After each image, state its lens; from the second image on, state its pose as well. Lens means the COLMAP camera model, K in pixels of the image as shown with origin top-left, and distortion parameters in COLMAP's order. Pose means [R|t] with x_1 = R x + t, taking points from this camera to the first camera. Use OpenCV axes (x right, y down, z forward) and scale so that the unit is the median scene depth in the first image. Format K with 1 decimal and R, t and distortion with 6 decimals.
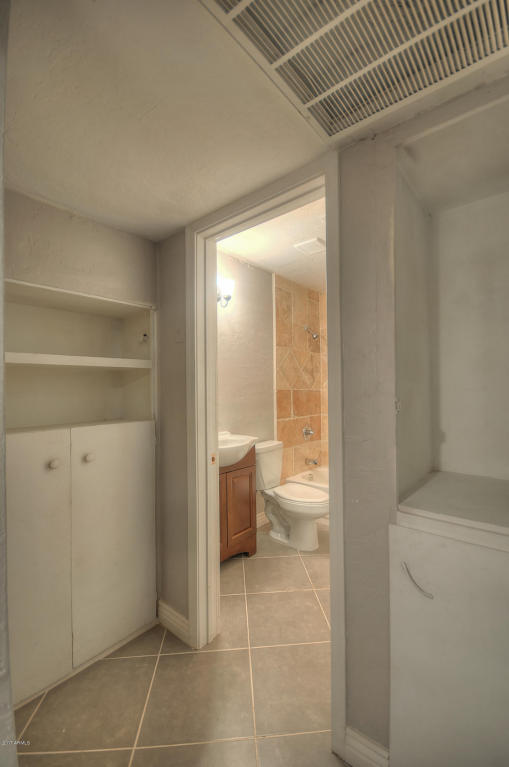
lens RADIAL K [[336.4, 0, 254.5], [0, 336.4, 383.5], [0, 0, 1]] dist [-0.013389, -0.000035]
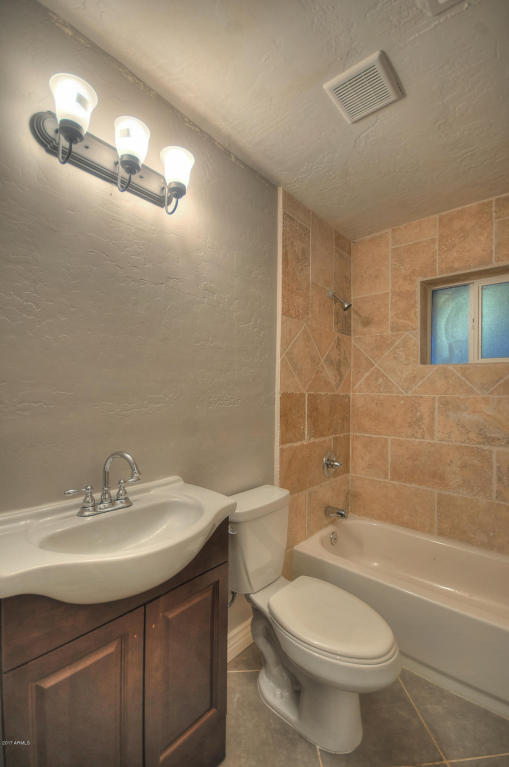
lens RADIAL K [[336.4, 0, 254.5], [0, 336.4, 383.5], [0, 0, 1]] dist [-0.013389, -0.000035]
pose [[0.999546, 0.024516, -0.017524, 0.029820], [-0.024556, 0.999696, -0.002099, 0.005082], [0.017468, 0.002528, 0.999844, 0.411775]]
